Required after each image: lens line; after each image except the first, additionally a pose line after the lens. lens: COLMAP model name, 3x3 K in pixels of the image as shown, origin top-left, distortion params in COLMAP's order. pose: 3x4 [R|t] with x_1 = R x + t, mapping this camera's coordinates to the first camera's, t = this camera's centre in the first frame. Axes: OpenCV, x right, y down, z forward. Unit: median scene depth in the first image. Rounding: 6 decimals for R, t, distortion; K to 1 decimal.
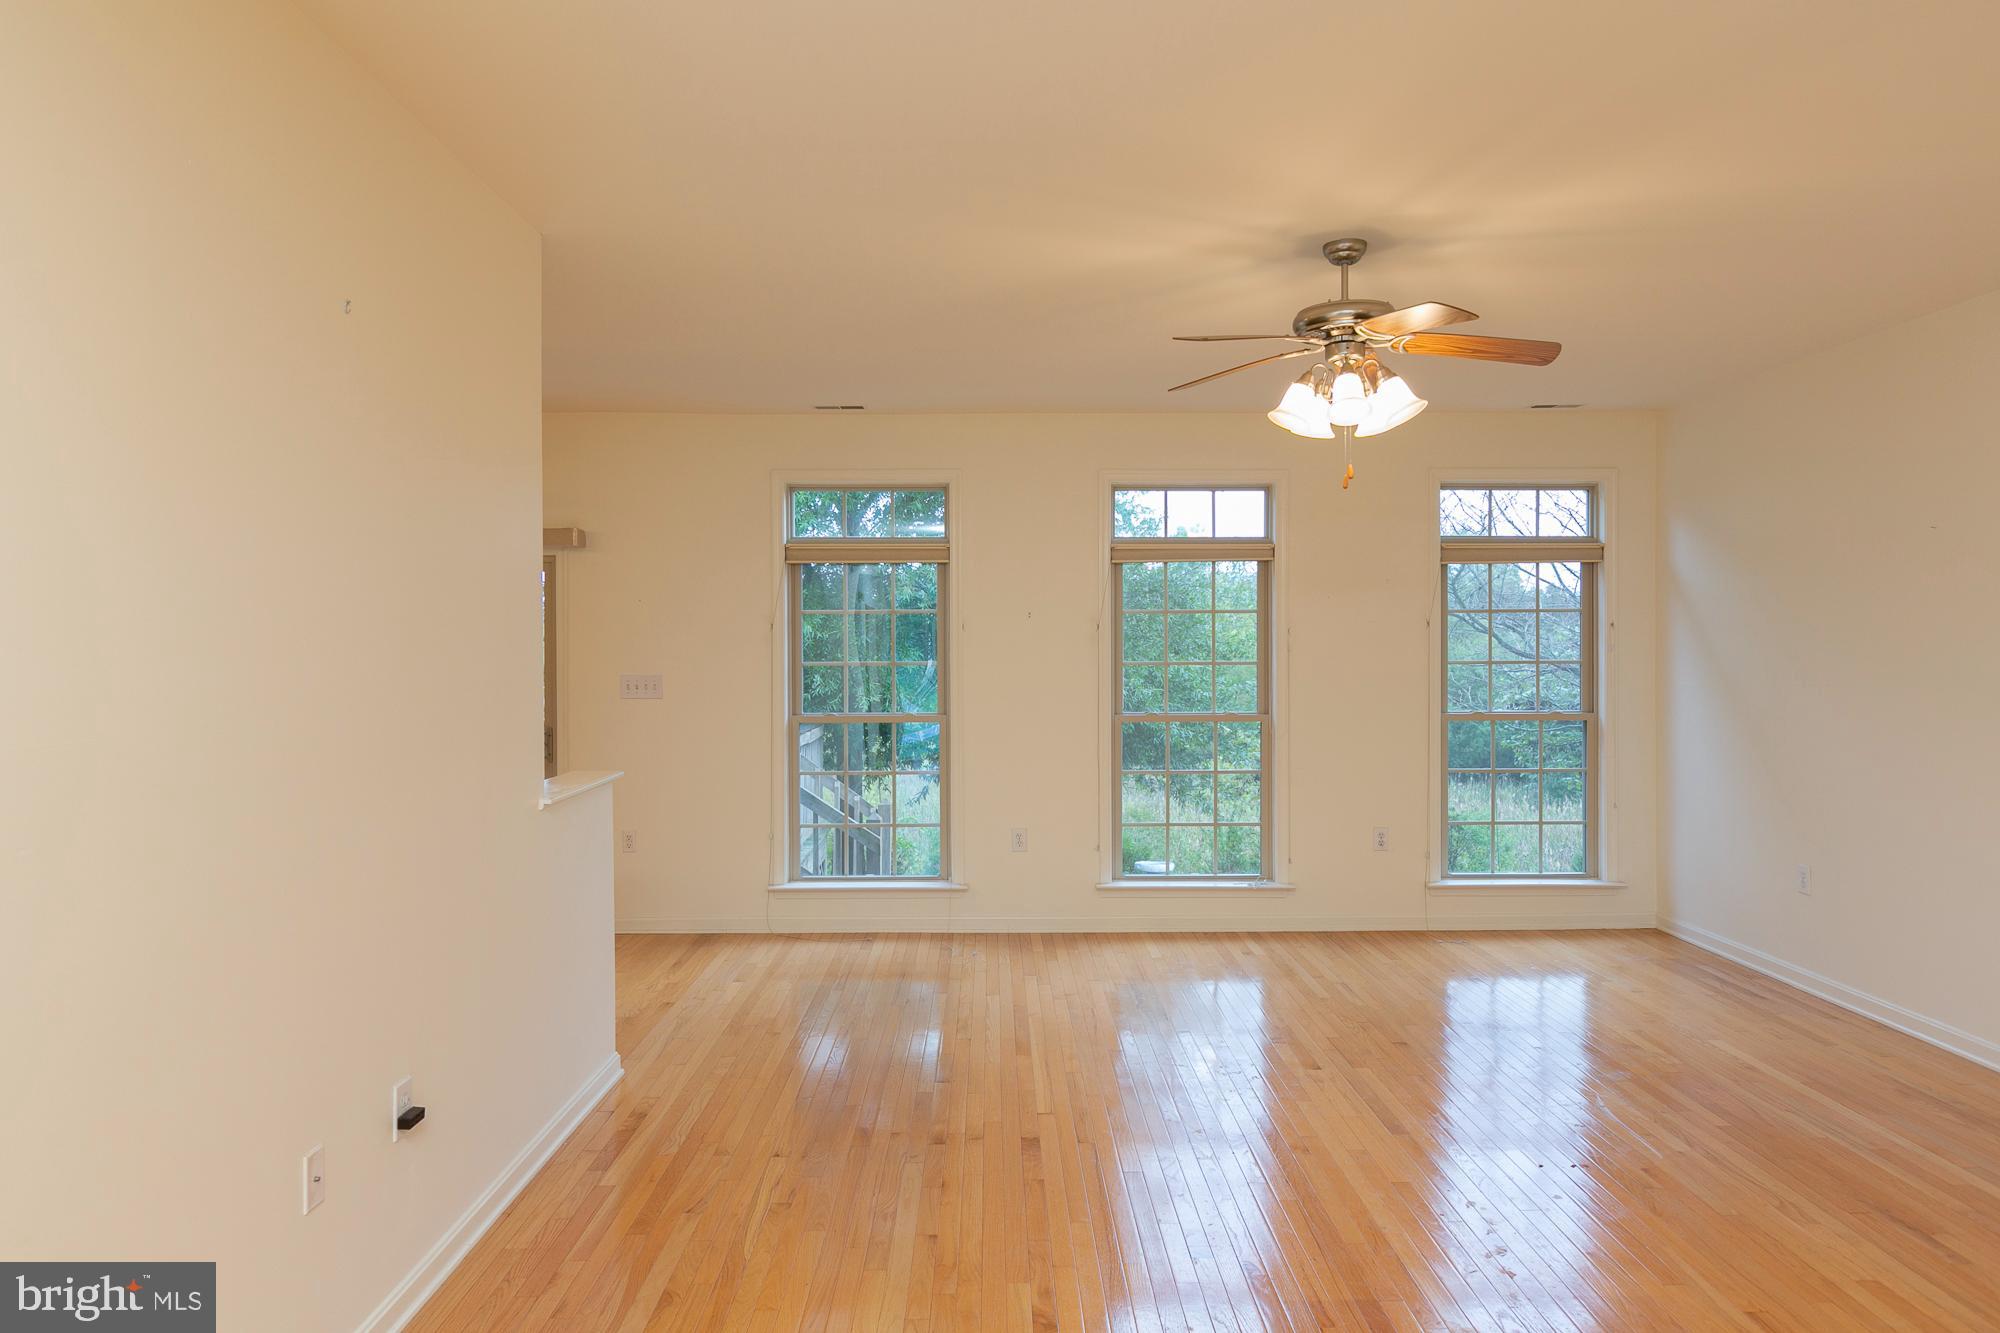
lens RADIAL K [[1291.8, 0, 1003.0], [0, 1291.8, 654.2], [0, 0, 1]] dist [0.005681, -0.004140]
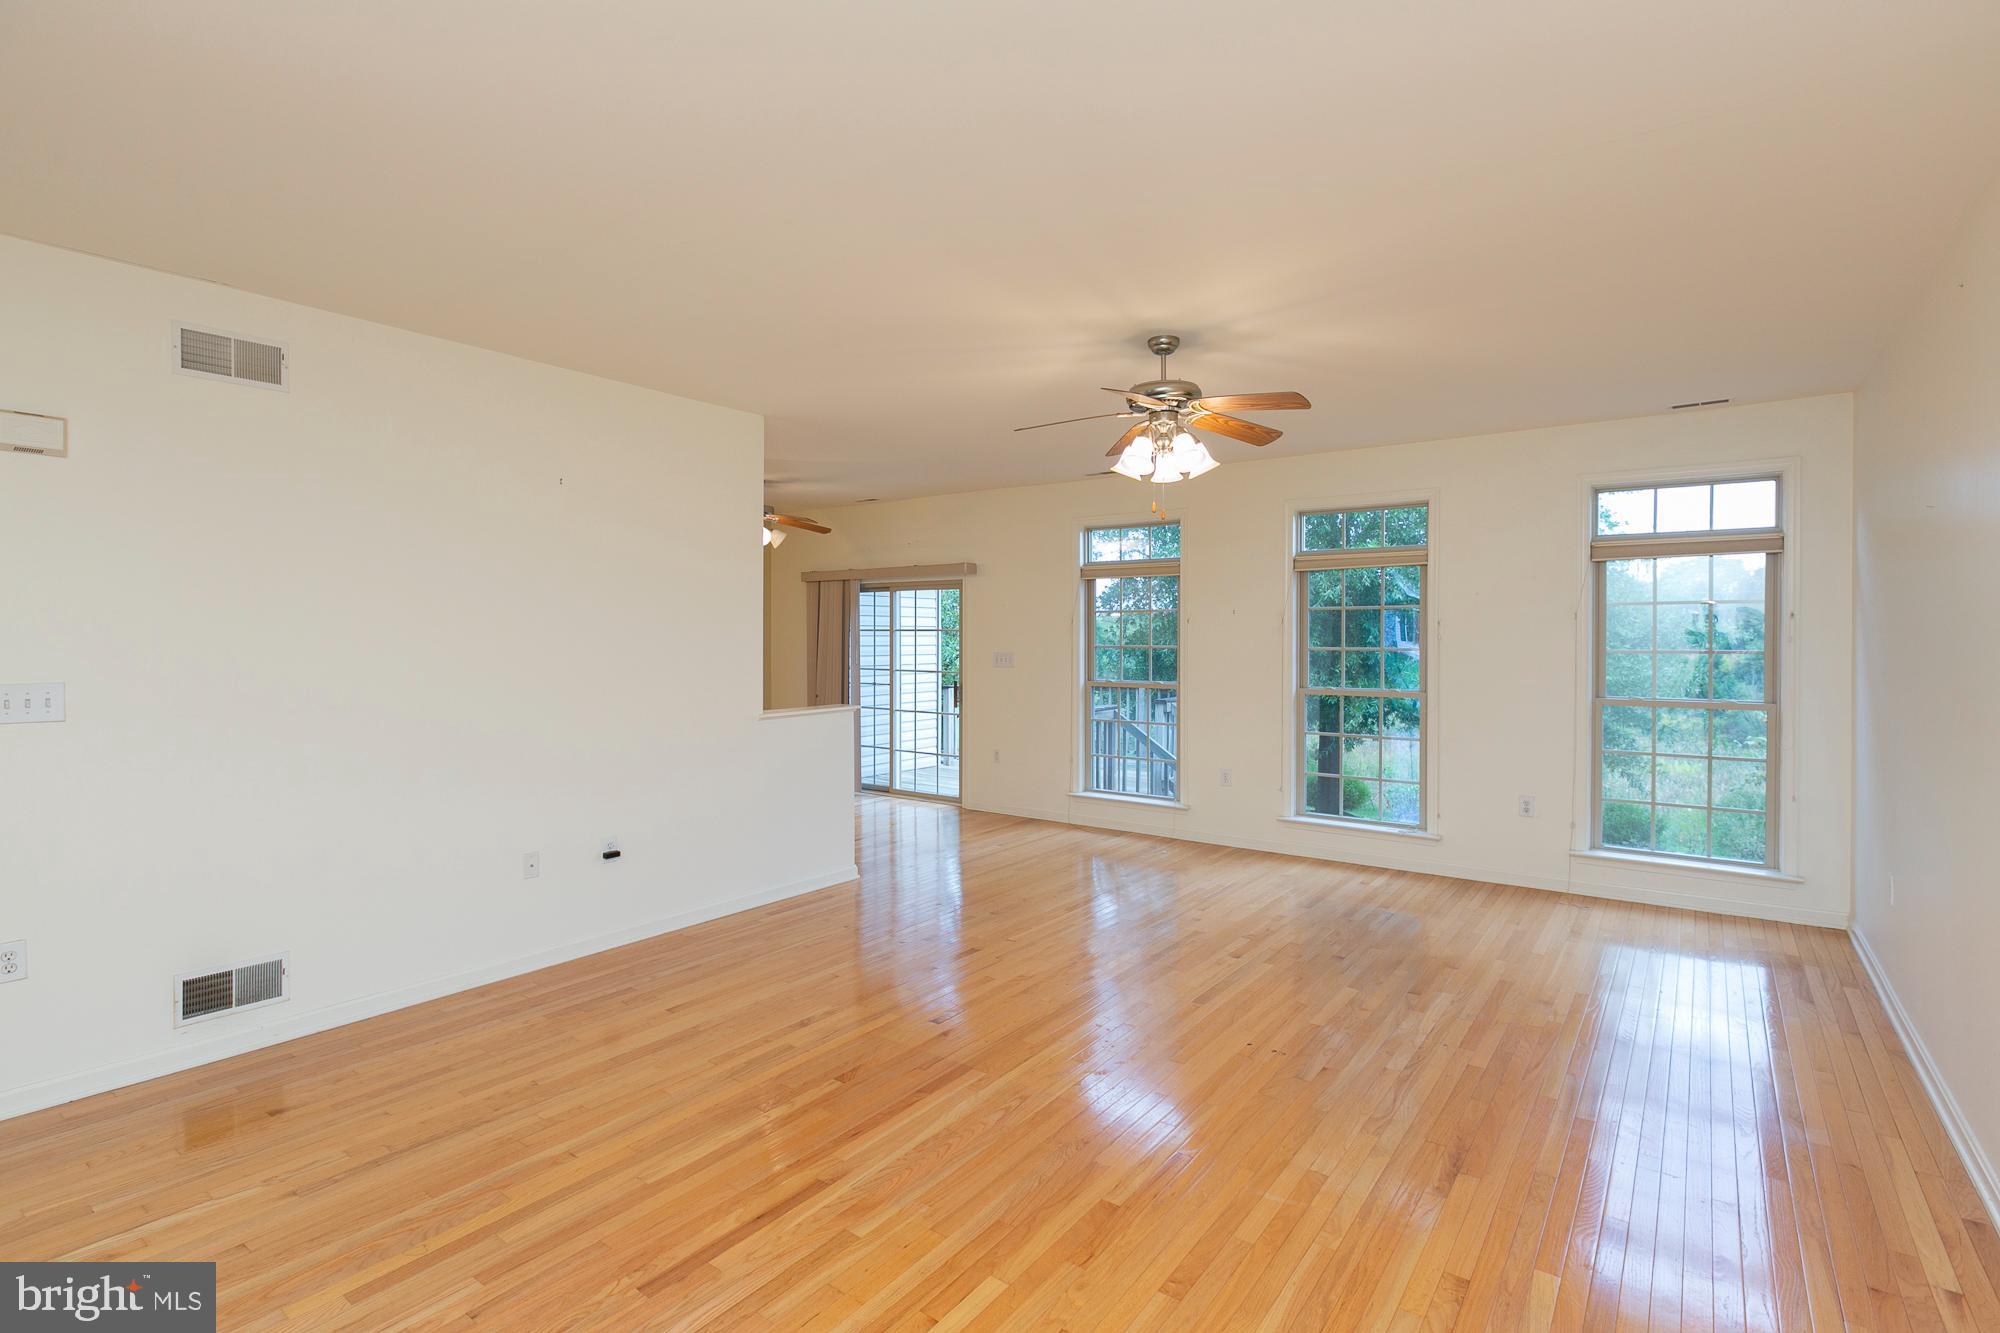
lens RADIAL K [[954.2, 0, 932.9], [0, 954.2, 643.4], [0, 0, 1]] dist [0.002358, -0.000427]
pose [[0.783613, 0.008959, -0.621185, 0.399157], [-0.006334, 0.999959, 0.006432, -0.002463], [0.621217, -0.001106, 0.783638, 0.037934]]
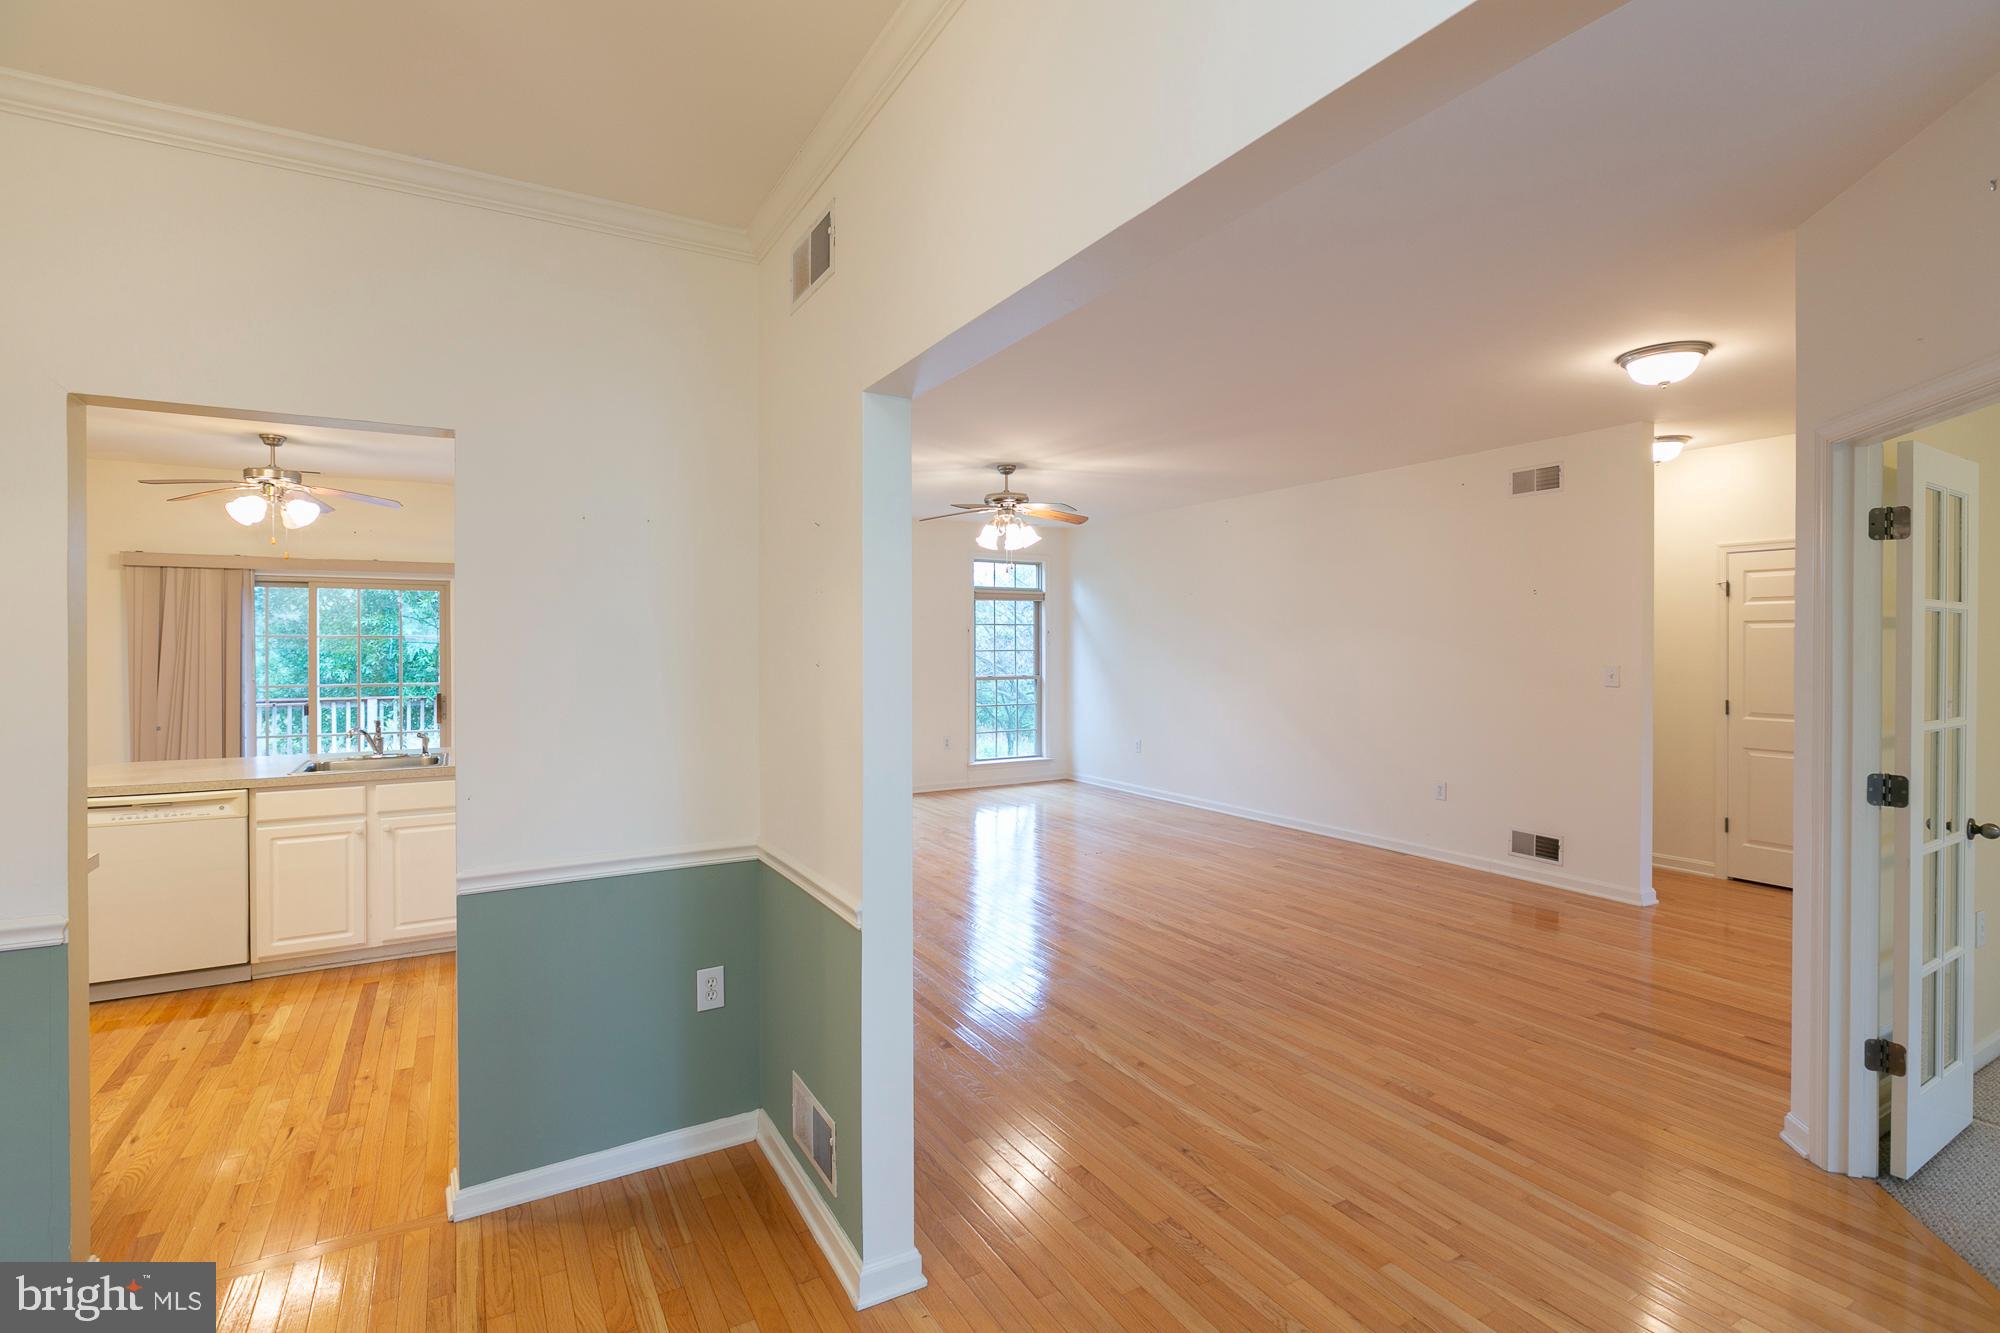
lens RADIAL K [[954.2, 0, 1008.5], [0, 954.2, 659.7], [0, 0, 1]] dist [0.002358, -0.000427]
pose [[0.862098, -0.009025, 0.506661, -0.343775], [0.003142, 0.999917, 0.012464, 0.002216], [-0.506732, -0.009153, 0.862055, -0.267081]]
